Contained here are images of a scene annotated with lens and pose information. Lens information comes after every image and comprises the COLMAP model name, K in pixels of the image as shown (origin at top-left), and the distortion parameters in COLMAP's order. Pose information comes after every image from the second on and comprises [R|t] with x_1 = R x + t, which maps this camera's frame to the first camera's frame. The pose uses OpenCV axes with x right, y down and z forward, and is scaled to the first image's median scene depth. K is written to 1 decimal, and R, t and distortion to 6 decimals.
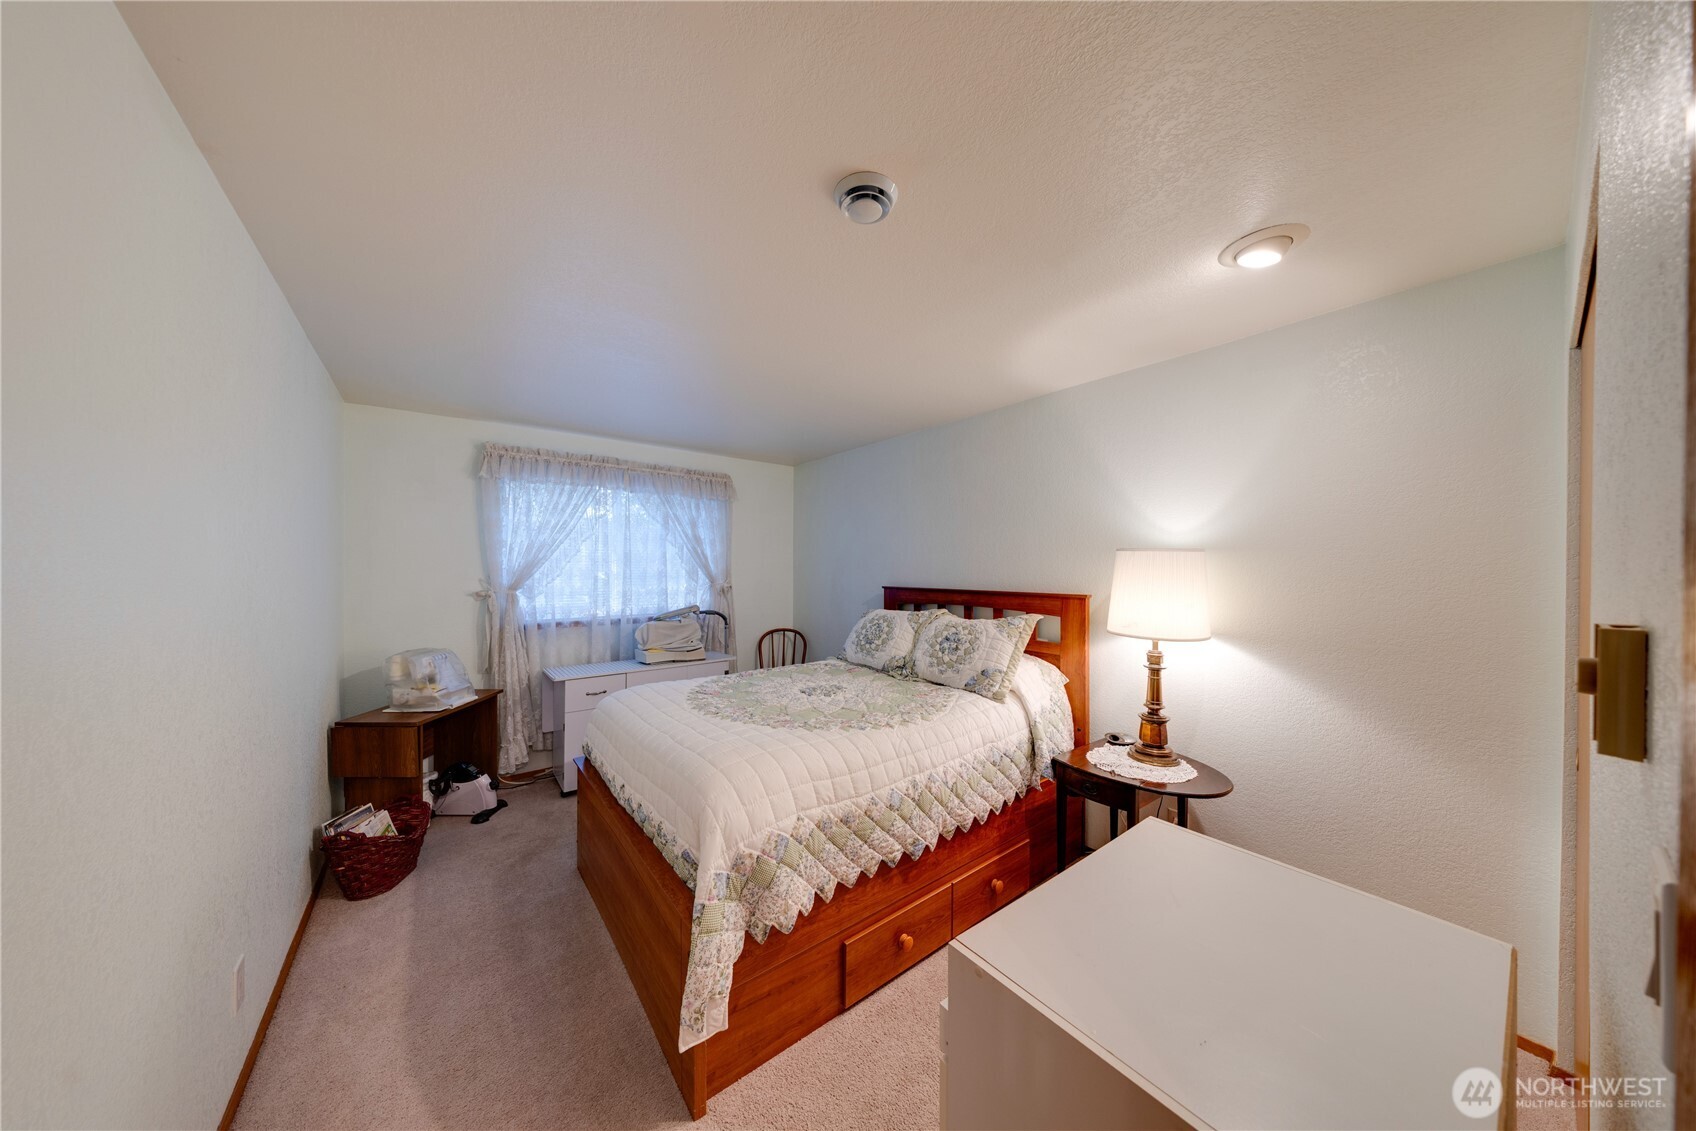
lens RADIAL K [[526.5, 0, 847.9], [0, 526.5, 562.2], [0, 0, 1]] dist [0.000264, 0.000001]
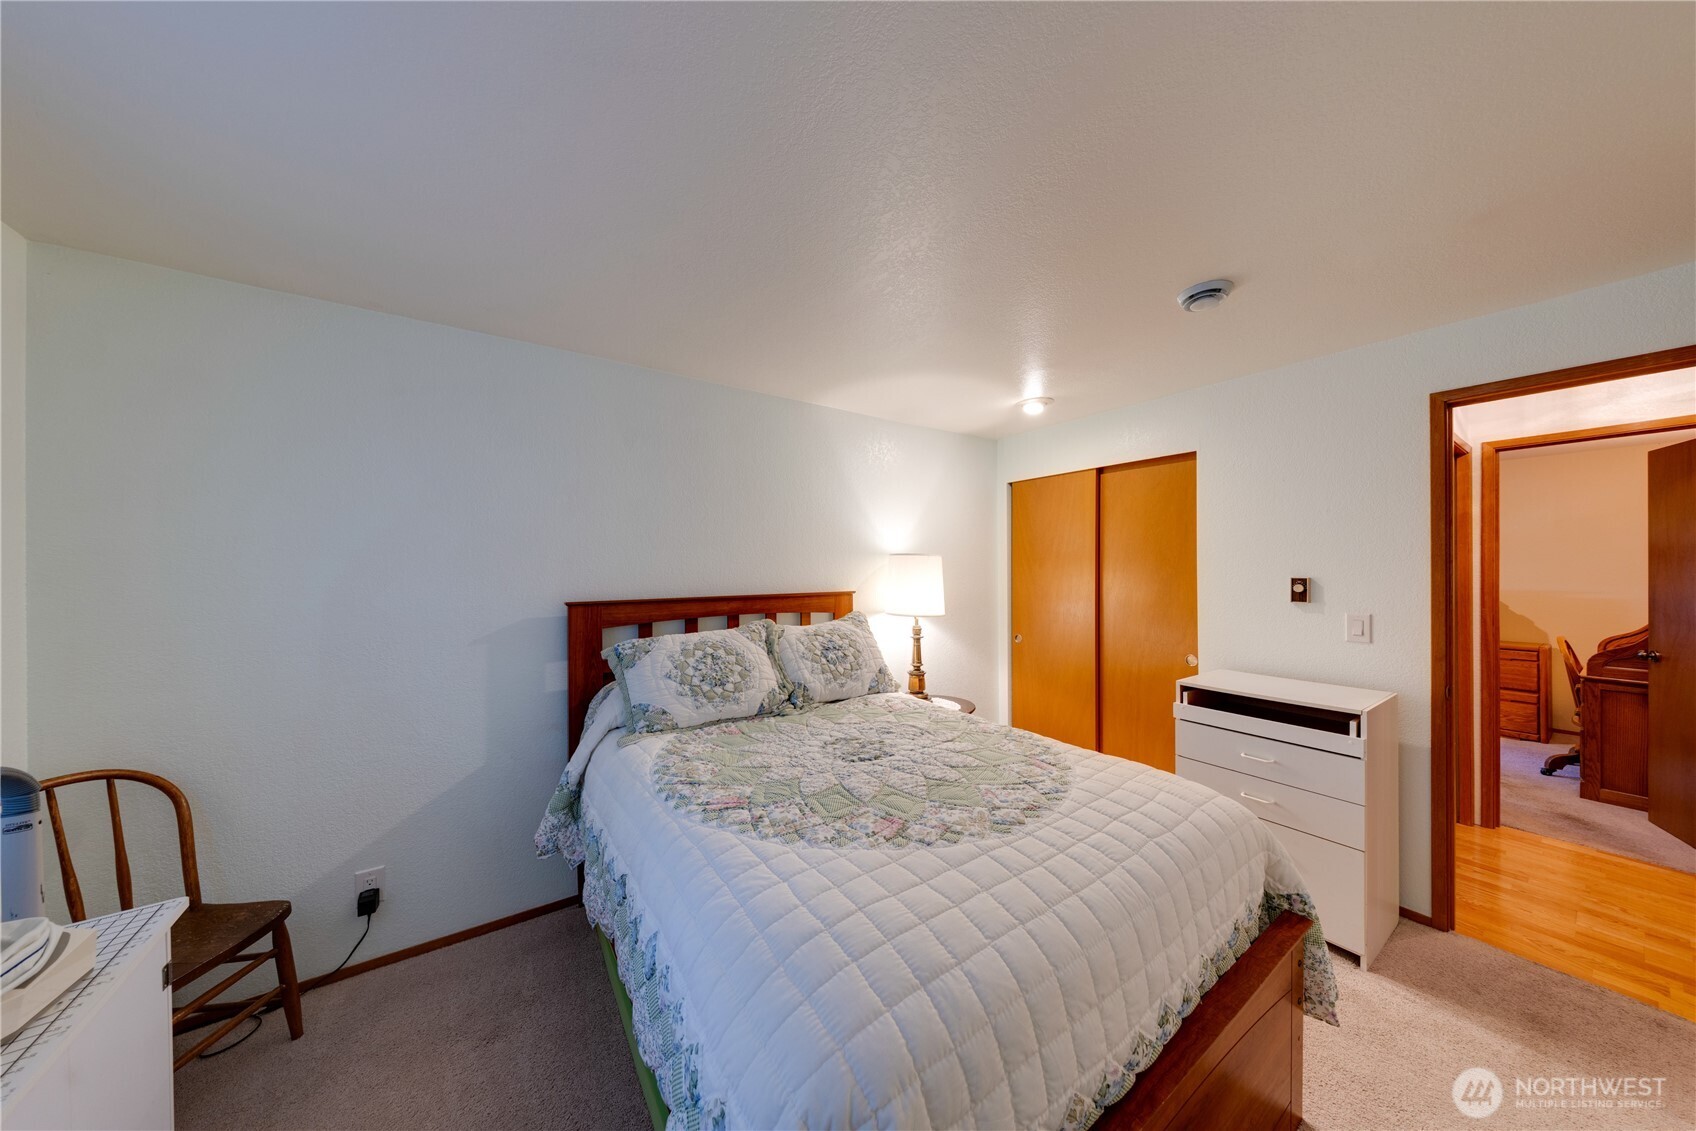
lens RADIAL K [[529.3, 0, 847.5], [0, 529.3, 567.2], [0, 0, 1]] dist [0.019894, 0.000020]
pose [[0.062458, -0.003277, 0.998042, -0.679636], [0.006468, 0.999975, 0.002879, 0.008272], [-0.998027, 0.006276, 0.062478, 0.900560]]
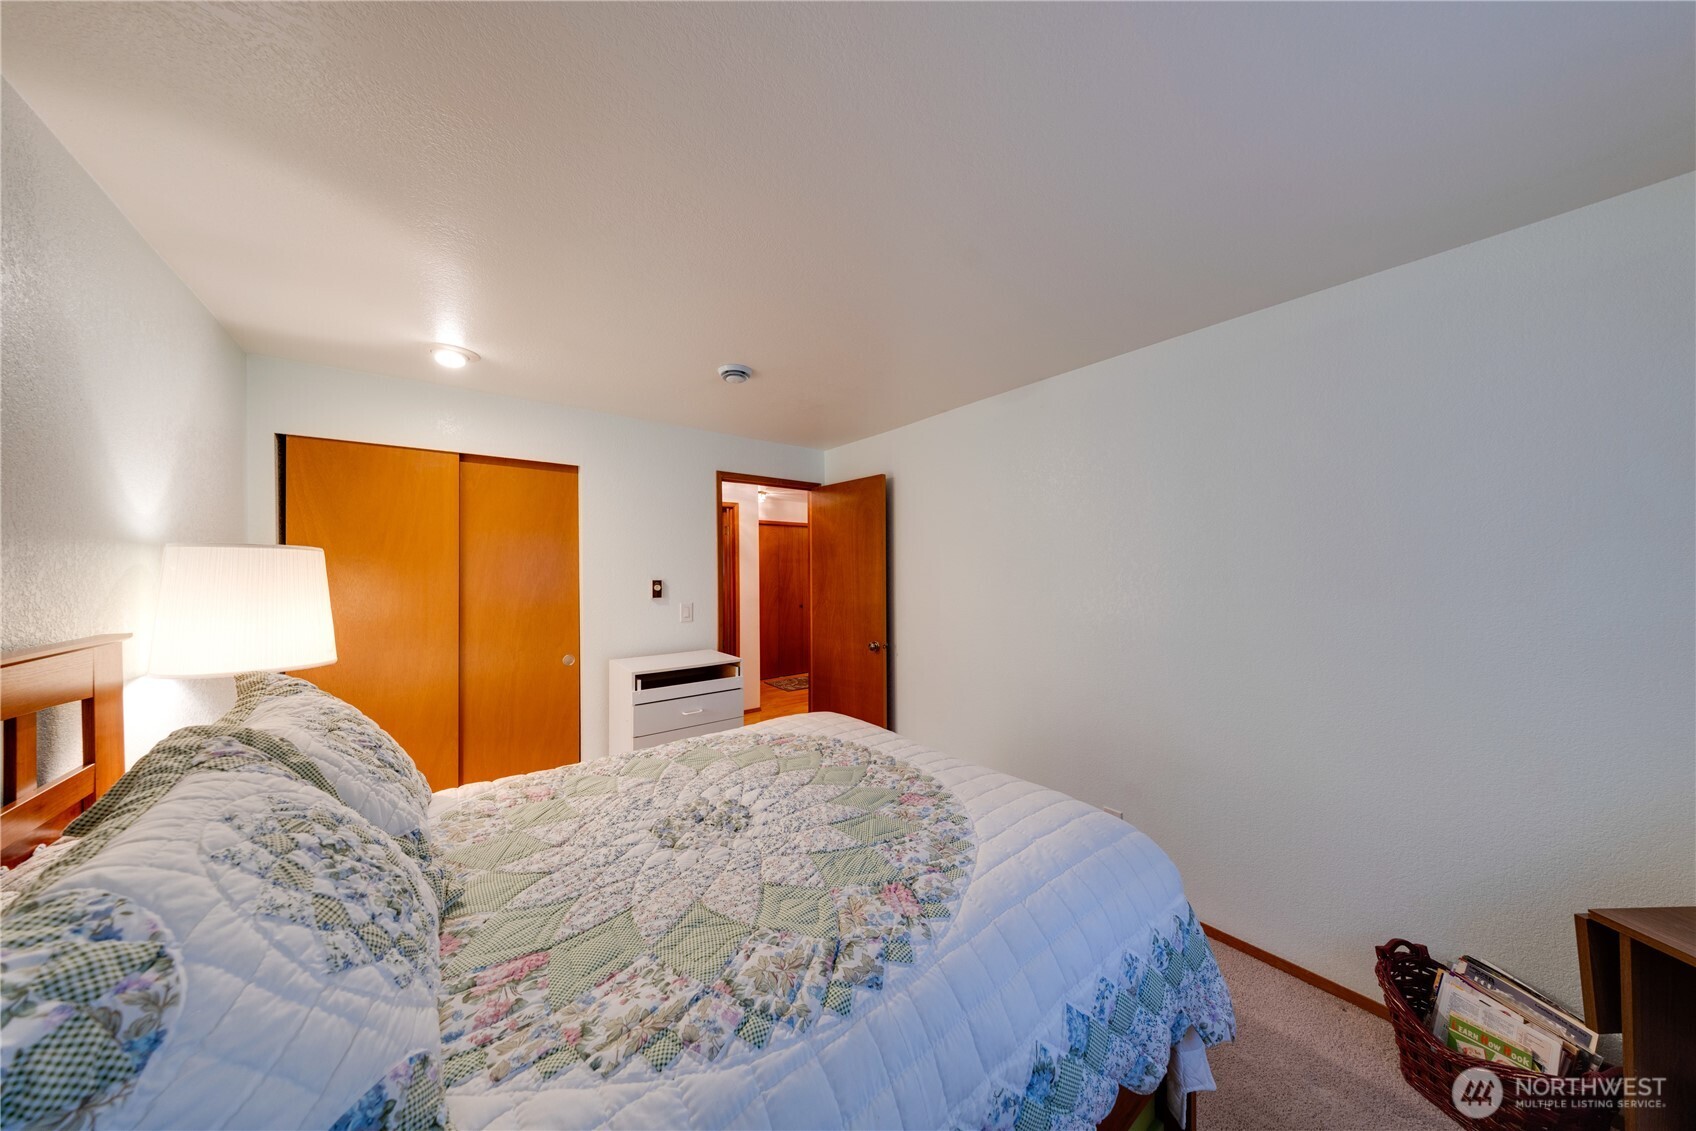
lens RADIAL K [[519.0, 0, 844.5], [0, 519.0, 568.4], [0, 0, 1]] dist [0.001604, -0.000024]
pose [[-0.999982, 0.003463, -0.004952, -0.151610], [0.003466, 0.999994, -0.000434, 0.009268], [0.004951, -0.000451, -0.999988, 1.393641]]
